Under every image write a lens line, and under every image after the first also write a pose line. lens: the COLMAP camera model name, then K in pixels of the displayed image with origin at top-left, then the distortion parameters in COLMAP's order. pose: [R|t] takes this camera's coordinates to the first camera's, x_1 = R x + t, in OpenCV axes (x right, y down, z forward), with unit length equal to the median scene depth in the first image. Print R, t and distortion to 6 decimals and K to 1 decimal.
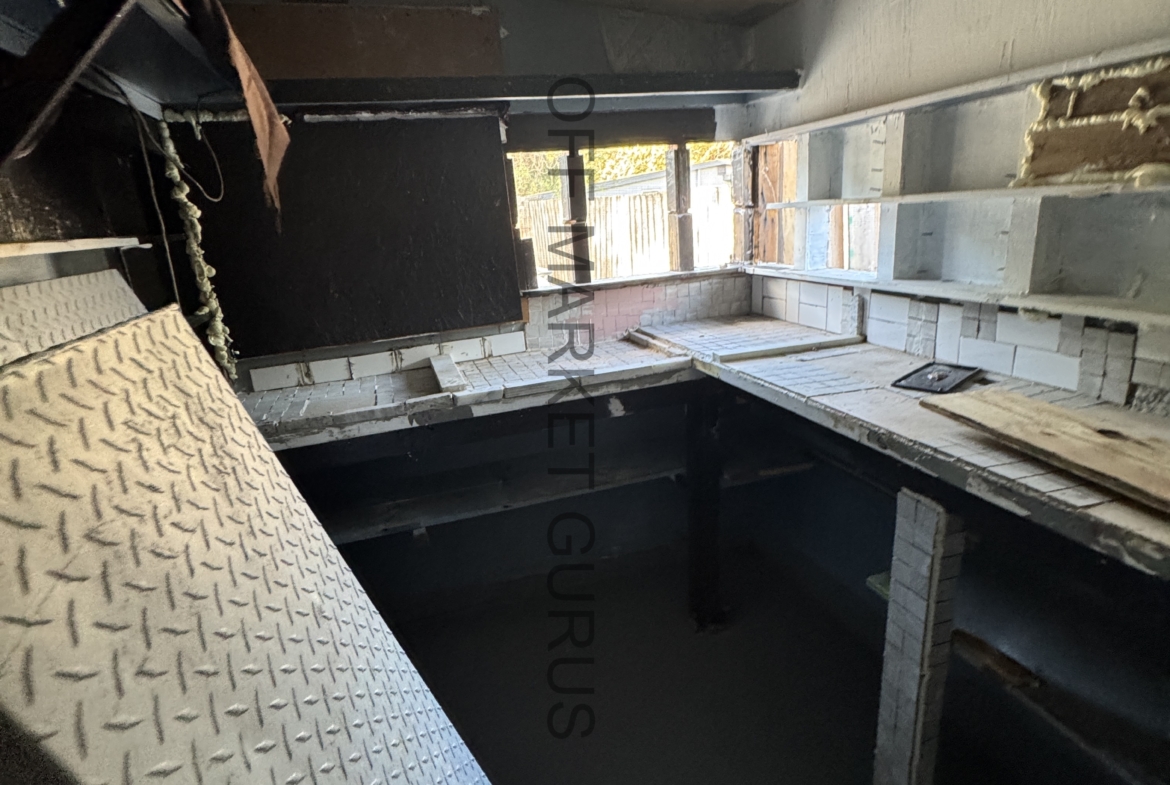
lens RADIAL K [[606.8, 0, 585.0], [0, 606.8, 392.5], [0, 0, 1]] dist [-0.003801, -0.000820]
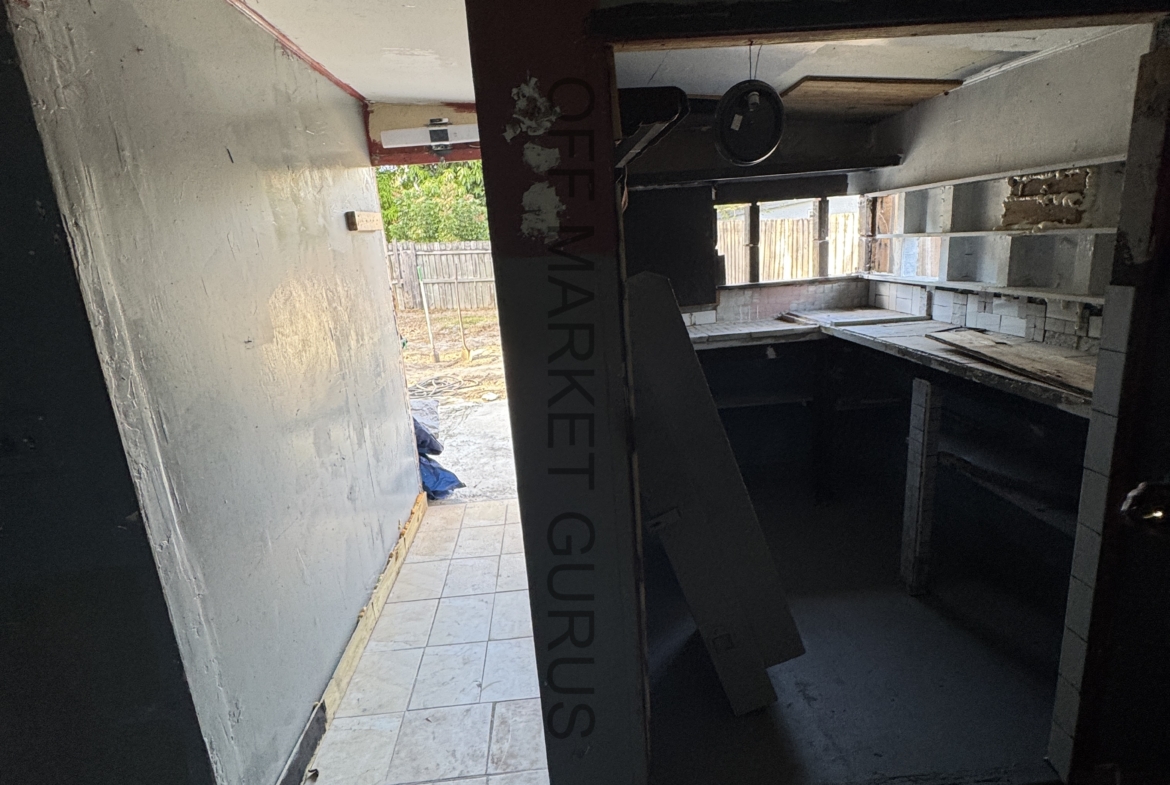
lens RADIAL K [[606.8, 0, 585.0], [0, 606.8, 392.5], [0, 0, 1]] dist [-0.003801, -0.000820]
pose [[0.967949, 0.064710, -0.242667, -0.033695], [-0.071389, 0.997271, -0.018821, 0.205842], [0.240787, 0.035541, 0.969927, -0.787141]]
